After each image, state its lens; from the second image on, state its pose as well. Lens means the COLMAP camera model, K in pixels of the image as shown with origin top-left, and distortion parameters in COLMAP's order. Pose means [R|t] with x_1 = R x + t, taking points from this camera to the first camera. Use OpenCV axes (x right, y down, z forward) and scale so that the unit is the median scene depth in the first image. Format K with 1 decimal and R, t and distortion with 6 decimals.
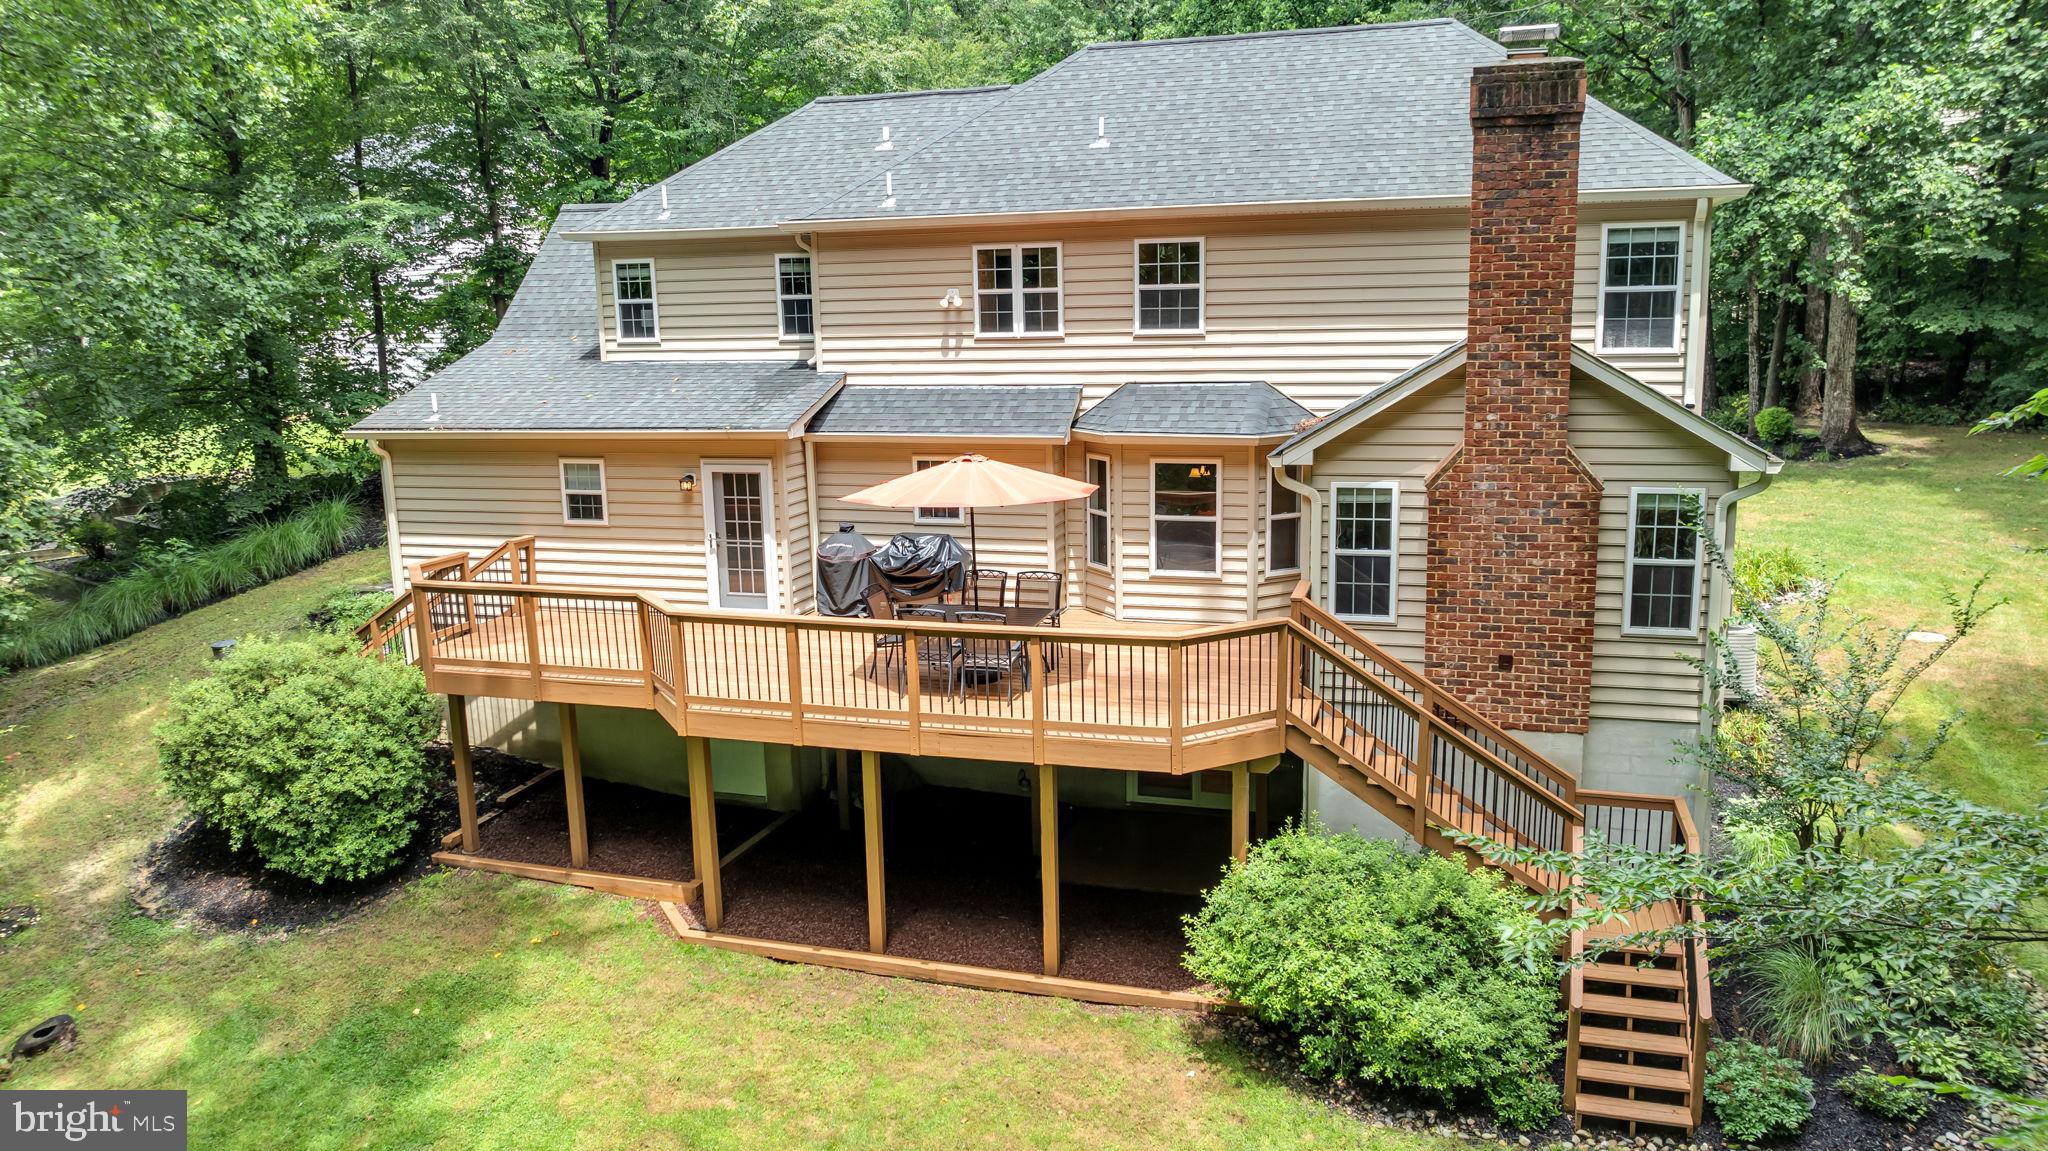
lens RADIAL K [[1435.5, 0, 1033.4], [0, 1435.5, 573.6], [0, 0, 1]] dist [-0.038433, 0.030678]
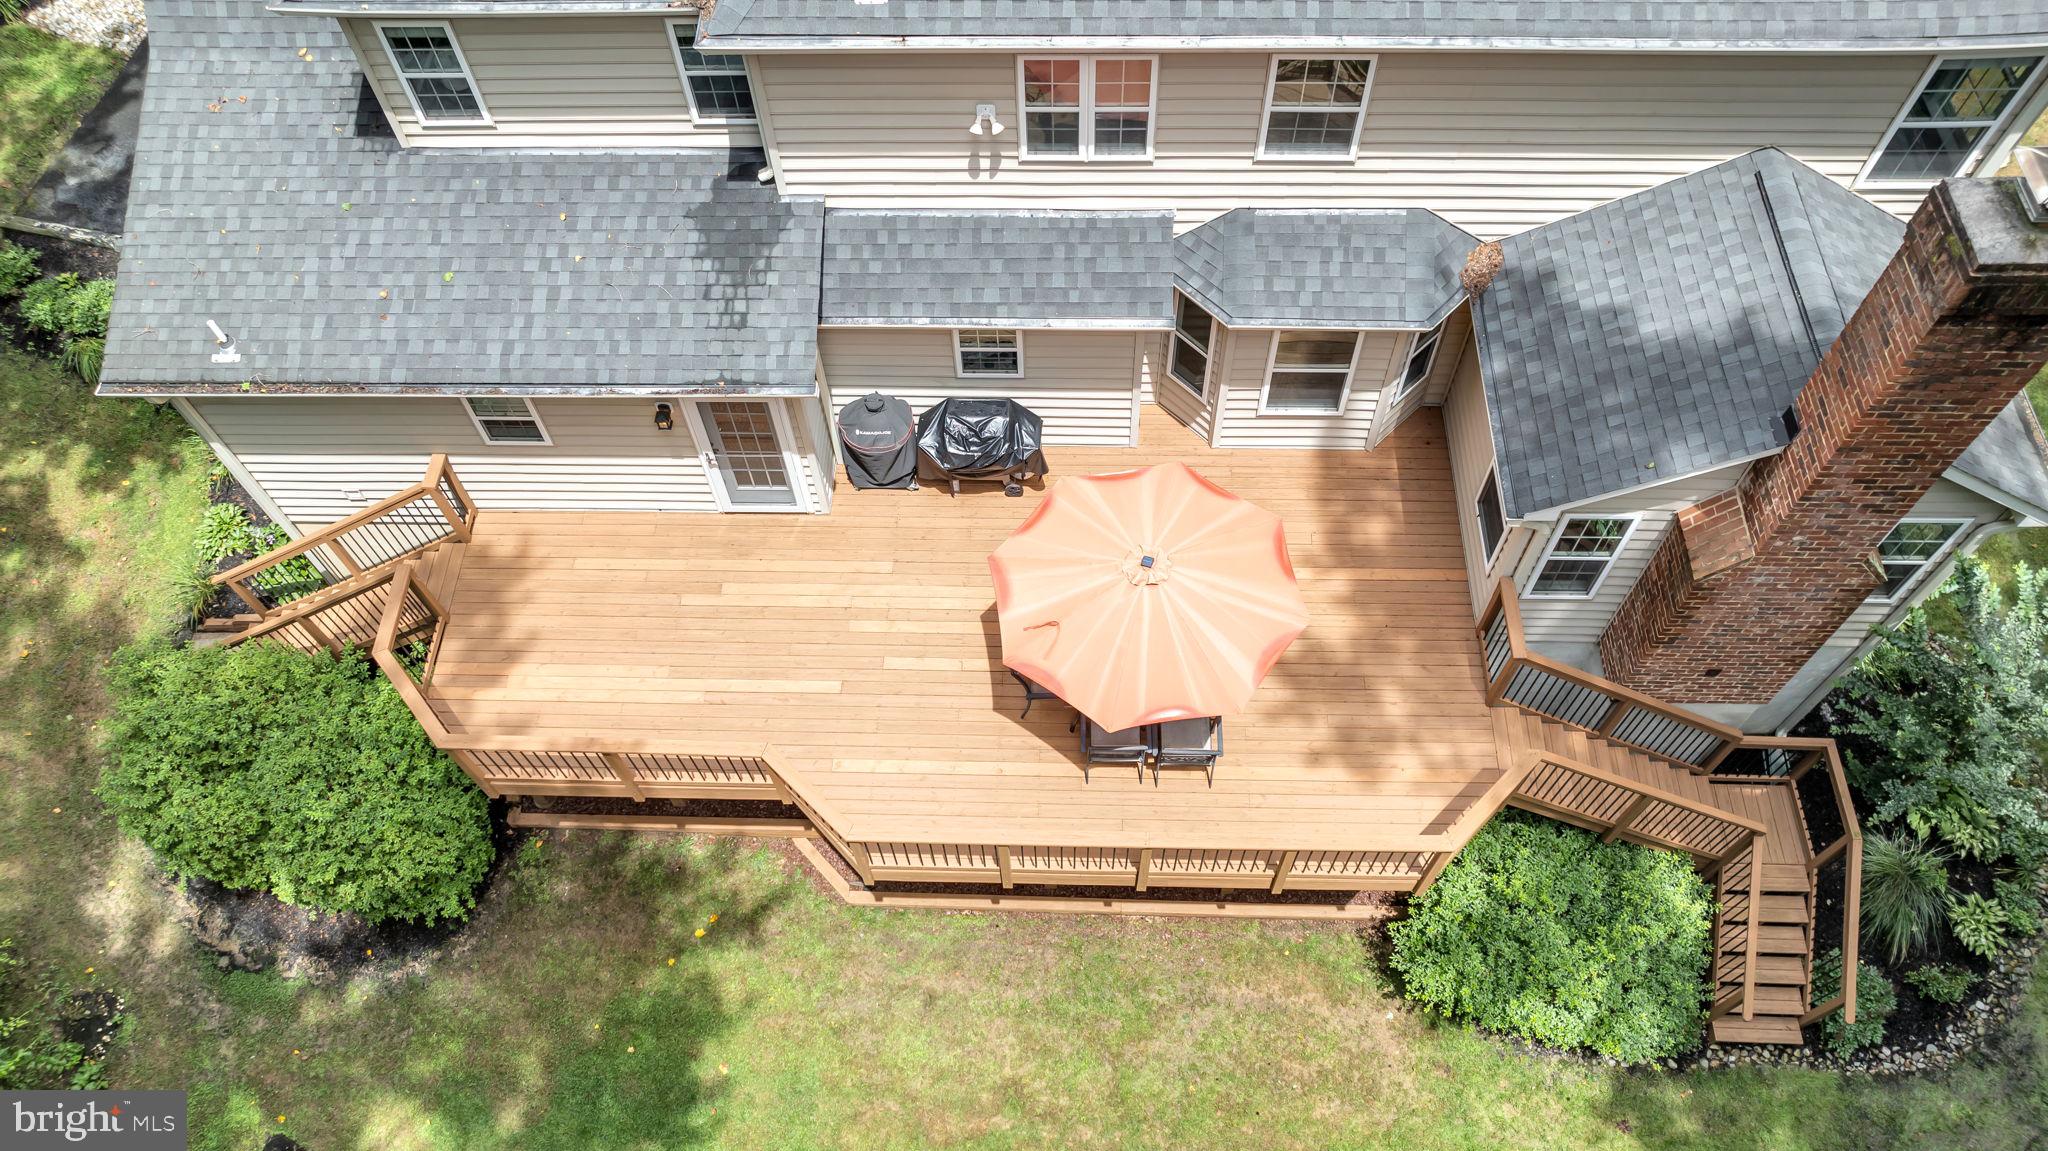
lens RADIAL K [[1435.5, 0, 1023.6], [0, 1435.5, 585.5], [0, 0, 1]] dist [-0.038433, 0.030678]
pose [[0.964275, -0.229745, 0.131873, -0.196464], [0.054572, 0.659425, 0.749787, -0.604450], [-0.259220, -0.715804, 0.648405, 0.443607]]
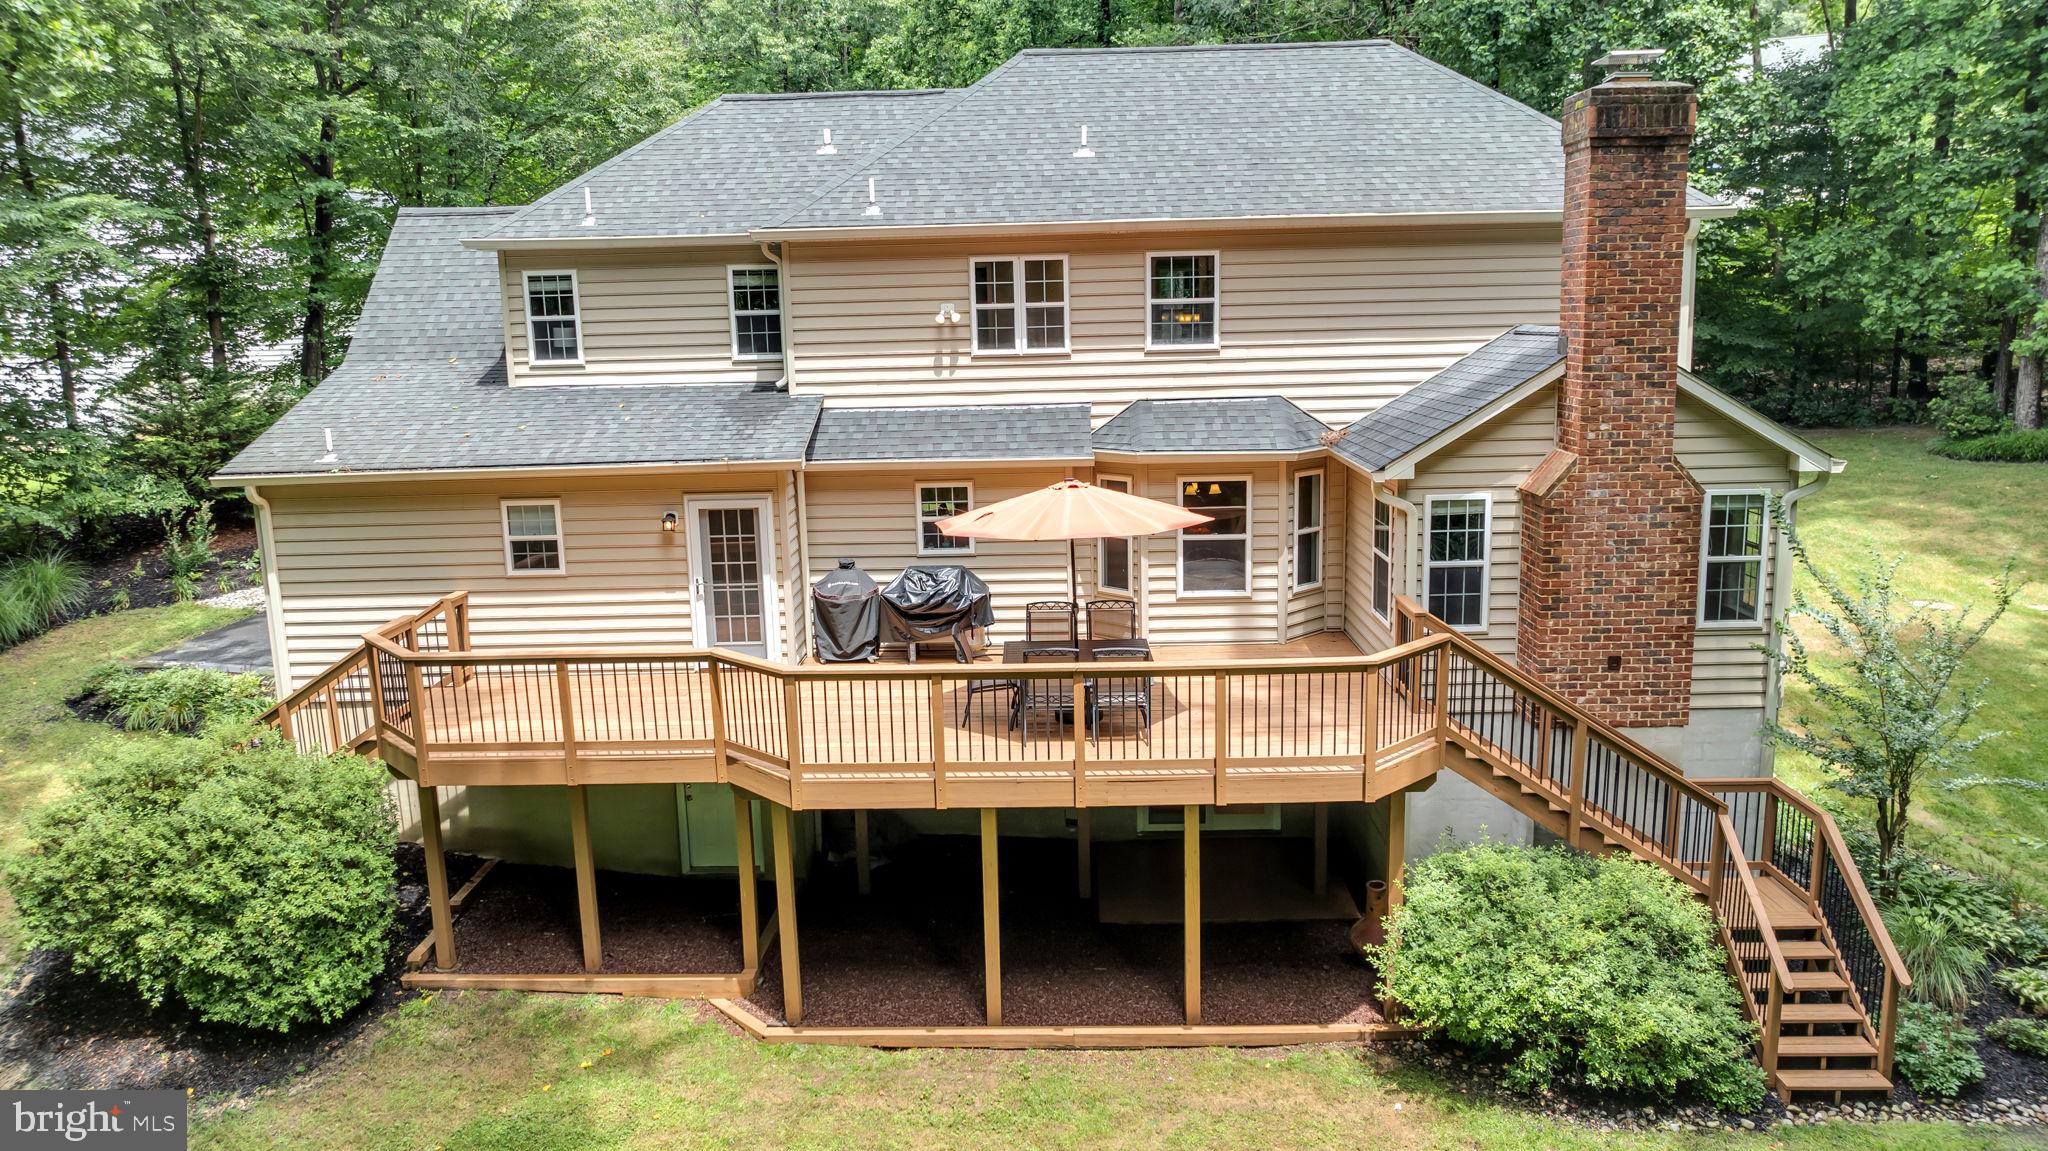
lens RADIAL K [[1435.5, 0, 1029.5], [0, 1435.5, 571.1], [0, 0, 1]] dist [-0.038433, 0.030678]
pose [[0.962755, -0.051559, 0.265415, -0.288441], [0.054358, 0.998516, -0.003207, -0.019902], [-0.264856, 0.017515, 0.964129, 0.094617]]
